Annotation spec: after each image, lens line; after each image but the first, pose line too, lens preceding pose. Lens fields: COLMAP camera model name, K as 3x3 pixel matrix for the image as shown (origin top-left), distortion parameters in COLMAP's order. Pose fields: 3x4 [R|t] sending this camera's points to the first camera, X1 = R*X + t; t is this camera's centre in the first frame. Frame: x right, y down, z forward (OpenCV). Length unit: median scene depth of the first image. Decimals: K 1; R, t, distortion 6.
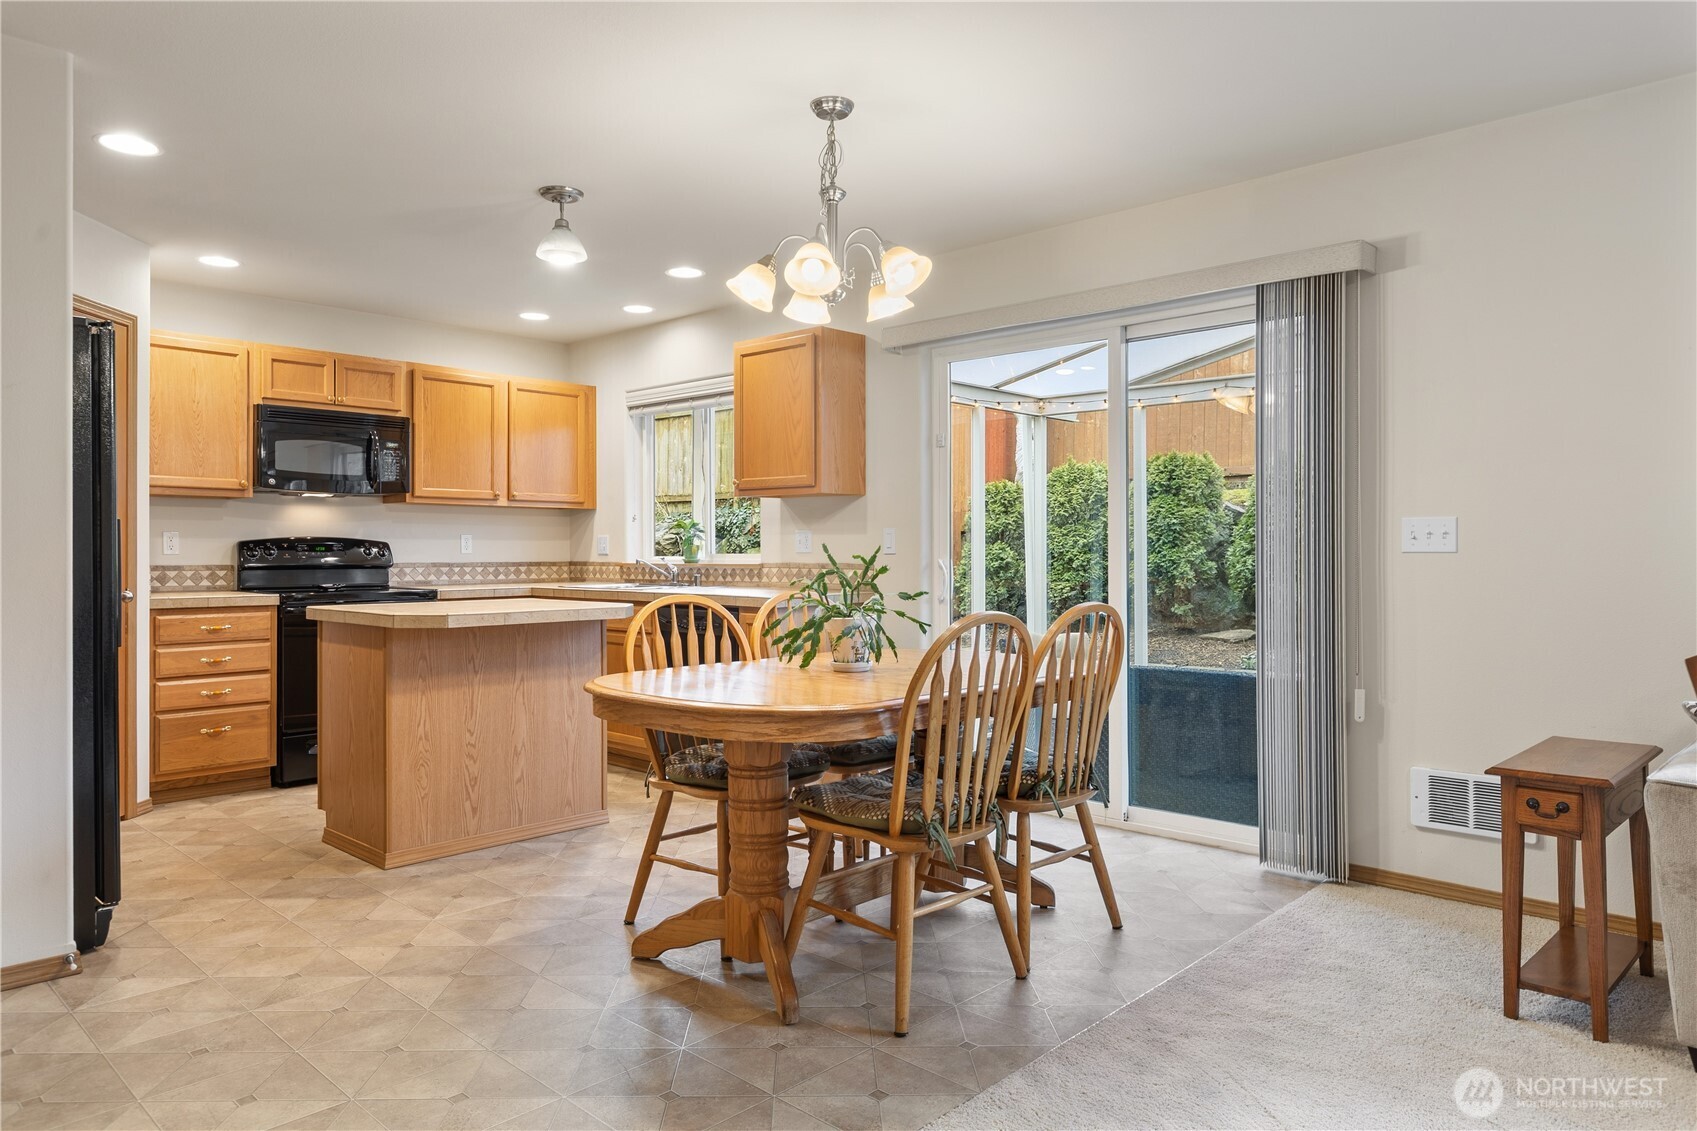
lens RADIAL K [[1080.9, 0, 858.3], [0, 1080.9, 553.7], [0, 0, 1]] dist [-0.006930, -0.002023]
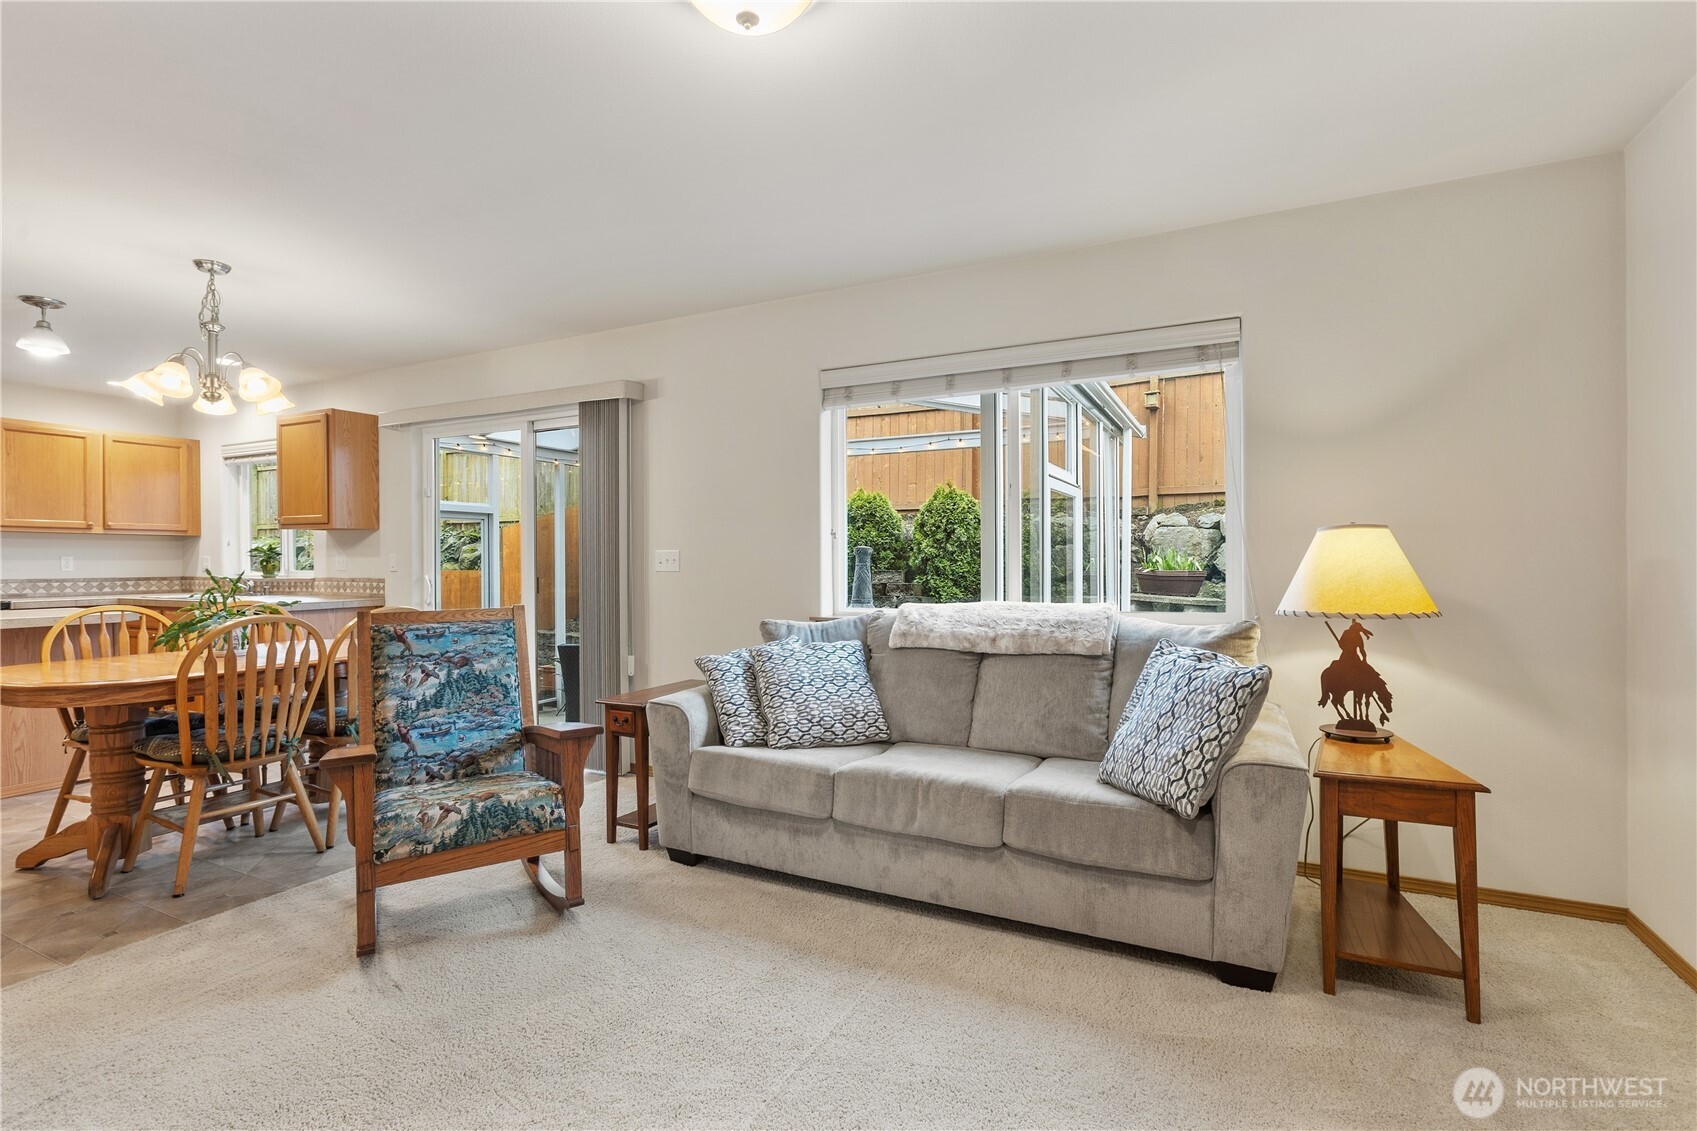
lens RADIAL K [[781.6, 0, 854.8], [0, 781.6, 566.5], [0, 0, 1]] dist [-0.001086, -0.000845]
pose [[0.955609, -0.003996, 0.294611, 0.284349], [0.002788, 0.999986, 0.004518, -0.008541], [-0.294625, -0.003496, 0.955606, -0.147161]]
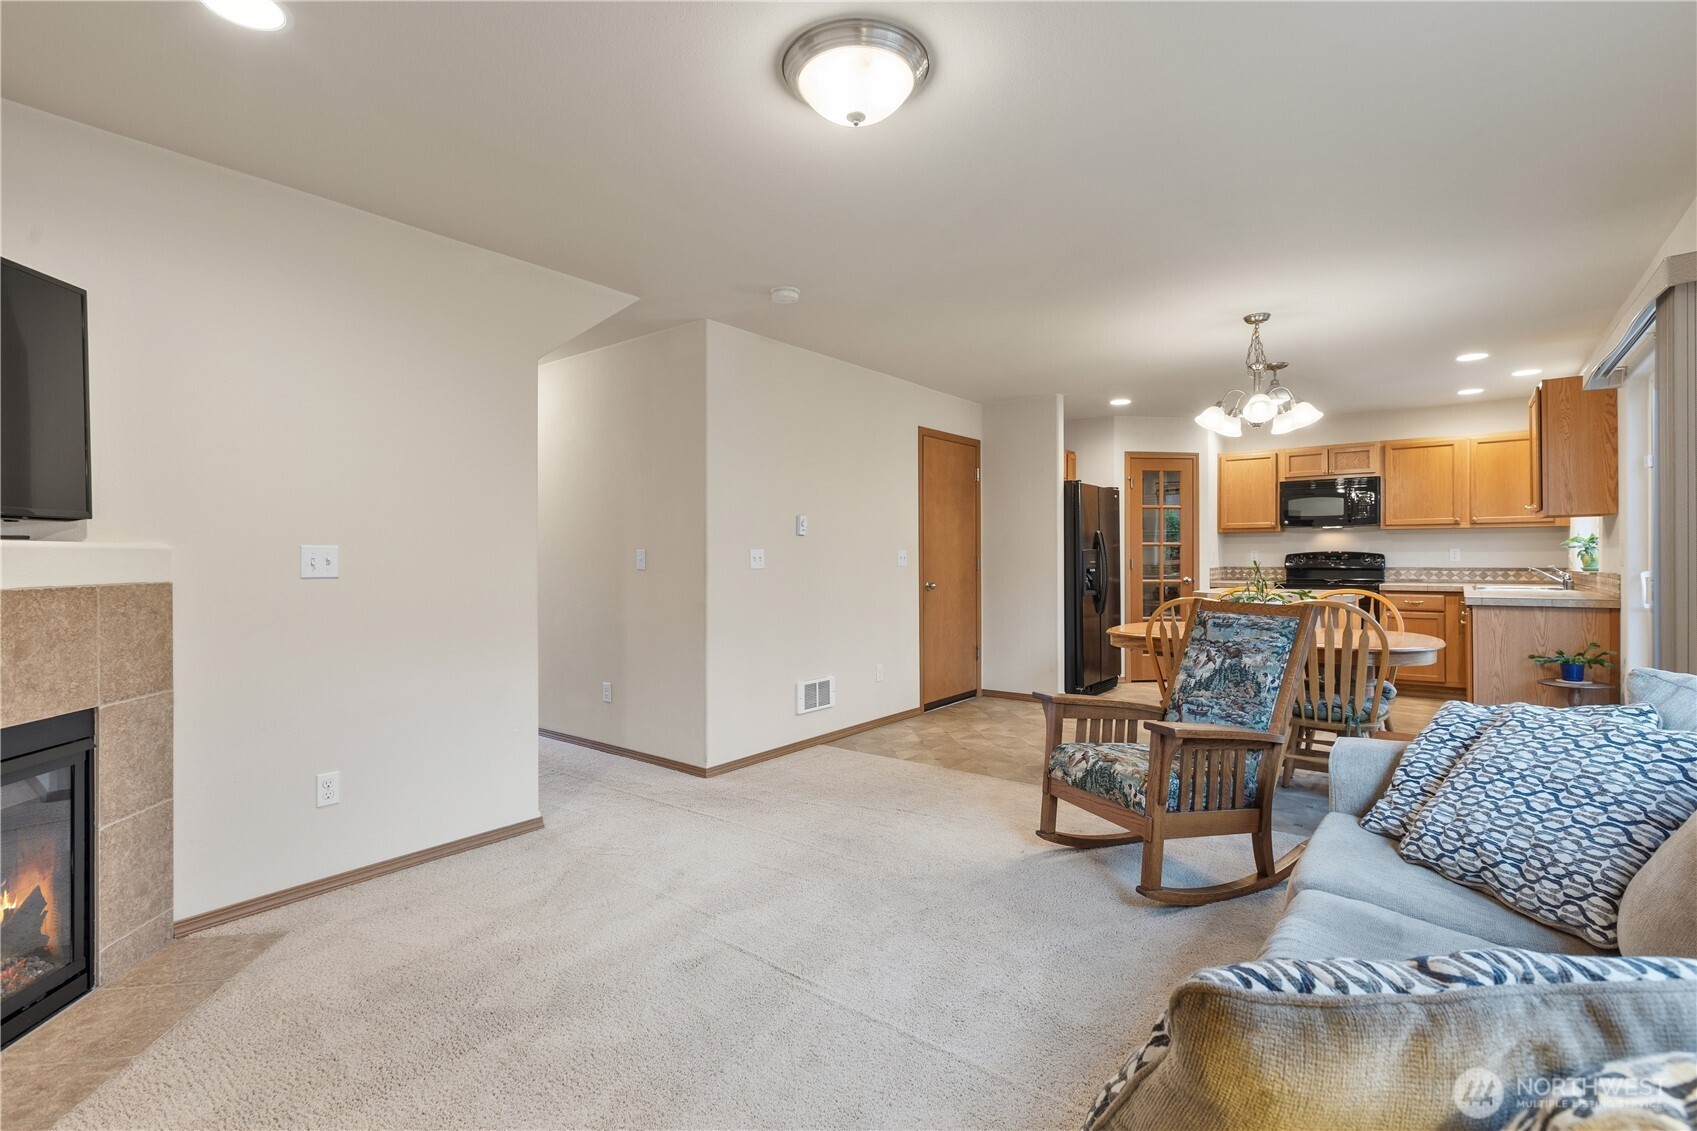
lens RADIAL K [[781.6, 0, 848.0], [0, 781.6, 562.8], [0, 0, 1]] dist [-0.001086, -0.000845]
pose [[0.100839, 0.009053, -0.994862, 0.701823], [0.001598, 0.999956, 0.009261, -0.010947], [0.994901, -0.002524, 0.100821, 0.111865]]
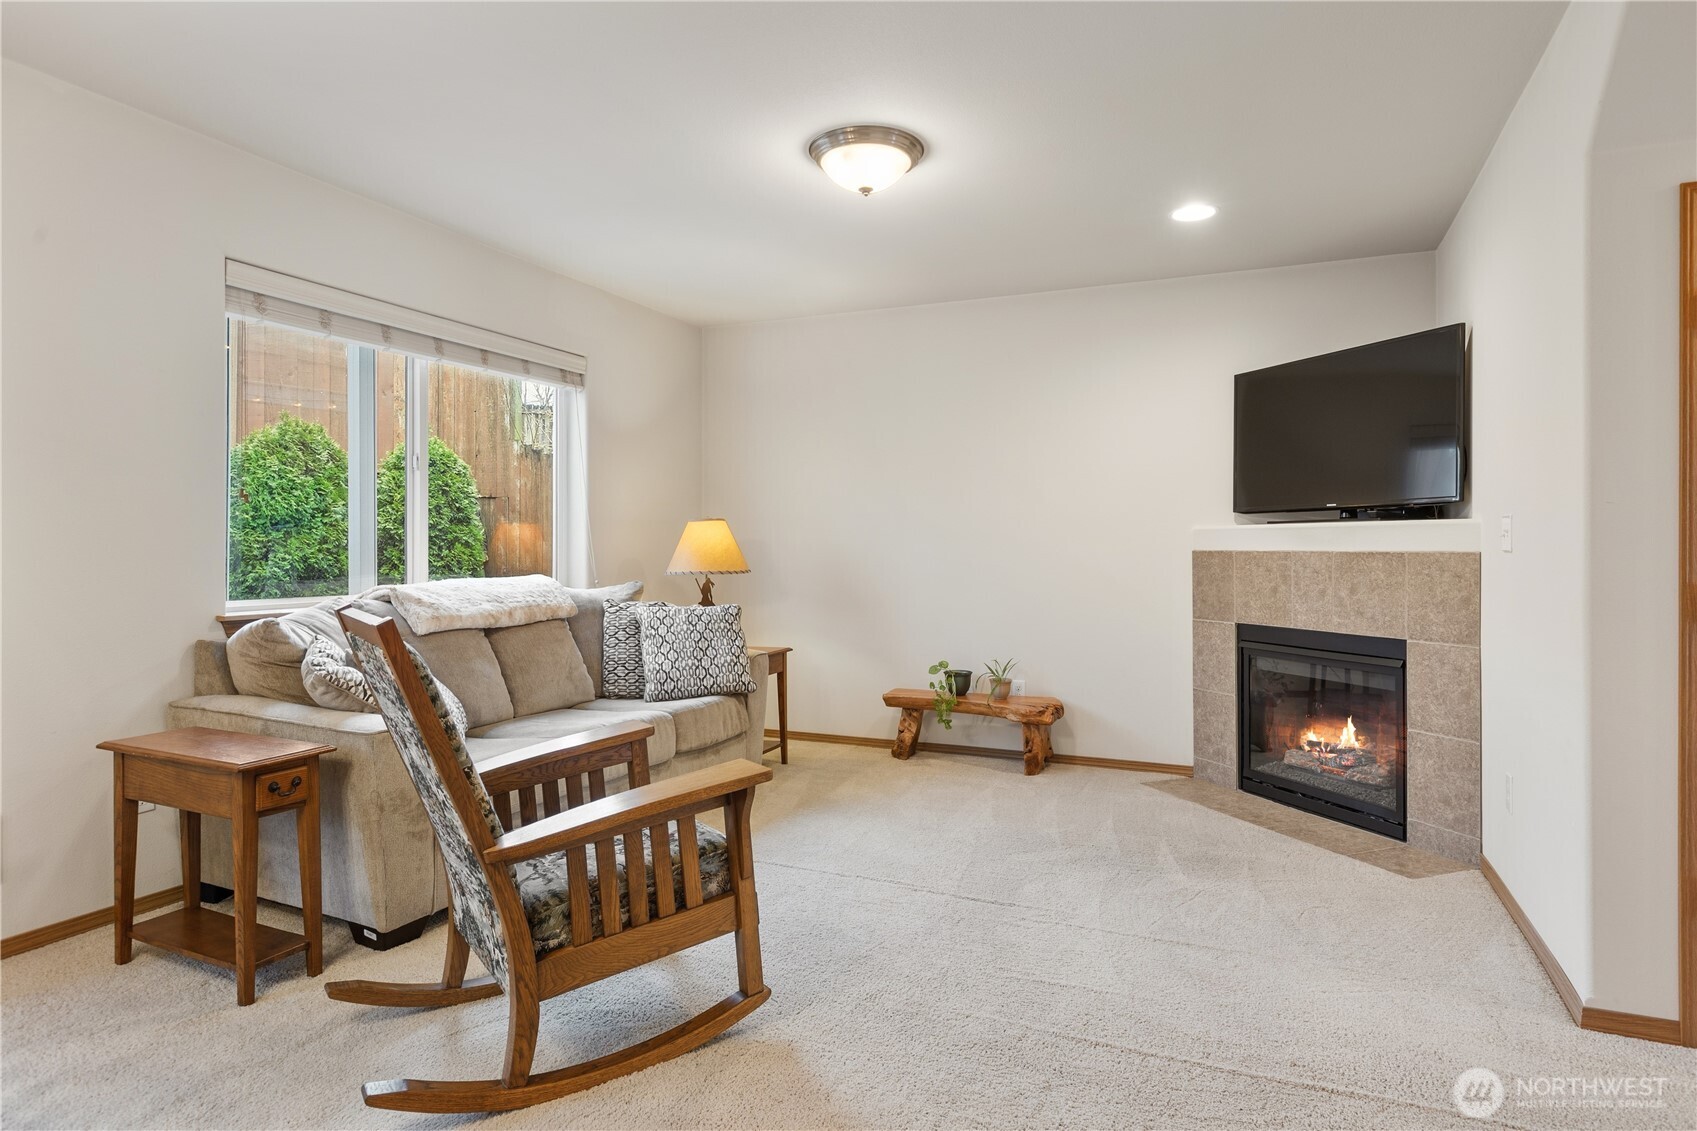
lens RADIAL K [[946.6, 0, 850.6], [0, 946.6, 559.7], [0, 0, 1]] dist [0.002813, -0.000612]
pose [[-0.342975, -0.008417, 0.939307, -0.202939], [0.003894, 0.999939, 0.010382, 0.000535], [-0.939336, 0.007218, -0.342921, 0.360468]]
